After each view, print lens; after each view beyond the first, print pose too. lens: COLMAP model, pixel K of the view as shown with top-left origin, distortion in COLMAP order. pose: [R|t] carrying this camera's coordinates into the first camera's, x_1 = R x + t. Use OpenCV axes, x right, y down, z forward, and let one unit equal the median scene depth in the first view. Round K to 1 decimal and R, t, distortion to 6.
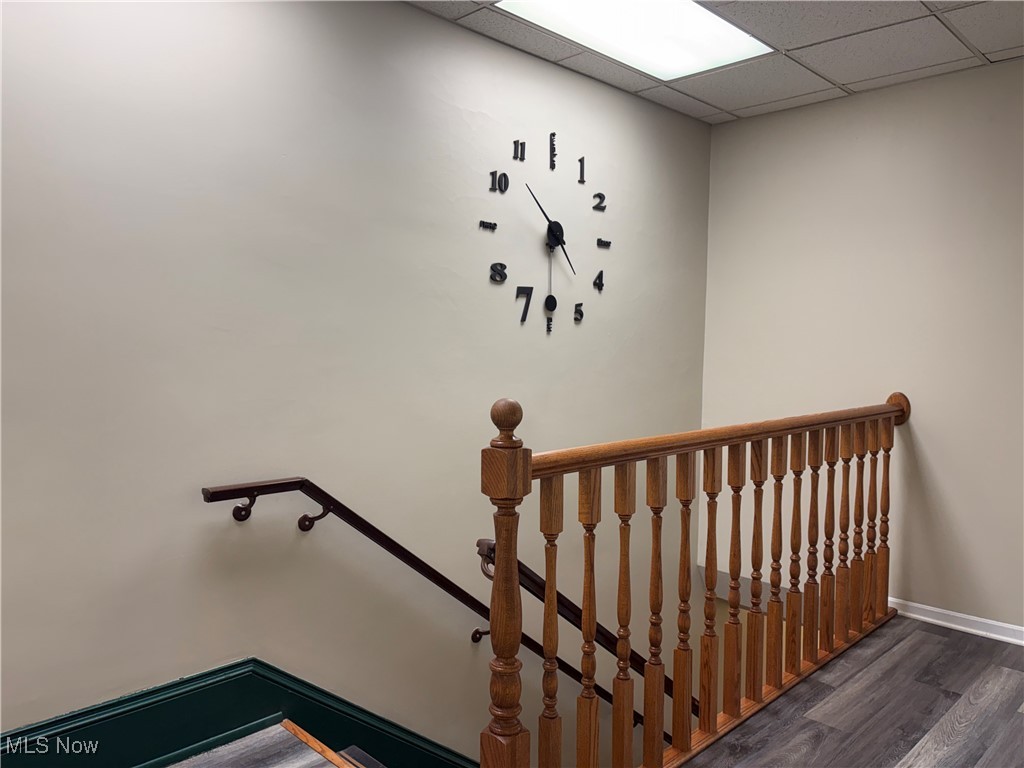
lens RADIAL K [[774.2, 0, 507.3], [0, 774.2, 389.6], [0, 0, 1]] dist [0.059334, -0.065820]
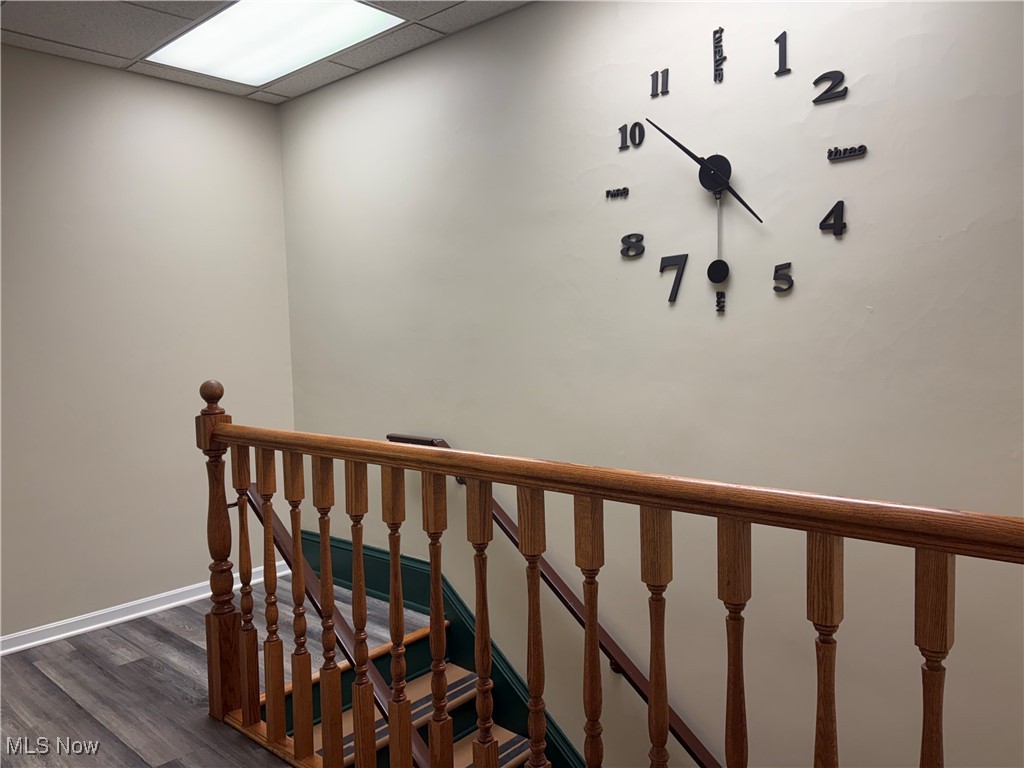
lens RADIAL K [[774.2, 0, 506.7], [0, 774.2, 378.0], [0, 0, 1]] dist [0.059334, -0.065820]
pose [[0.036070, 0.047388, -0.998225, 0.795685], [-0.035503, 0.998305, 0.046109, -0.042602], [0.998718, 0.033777, 0.037692, 0.818265]]
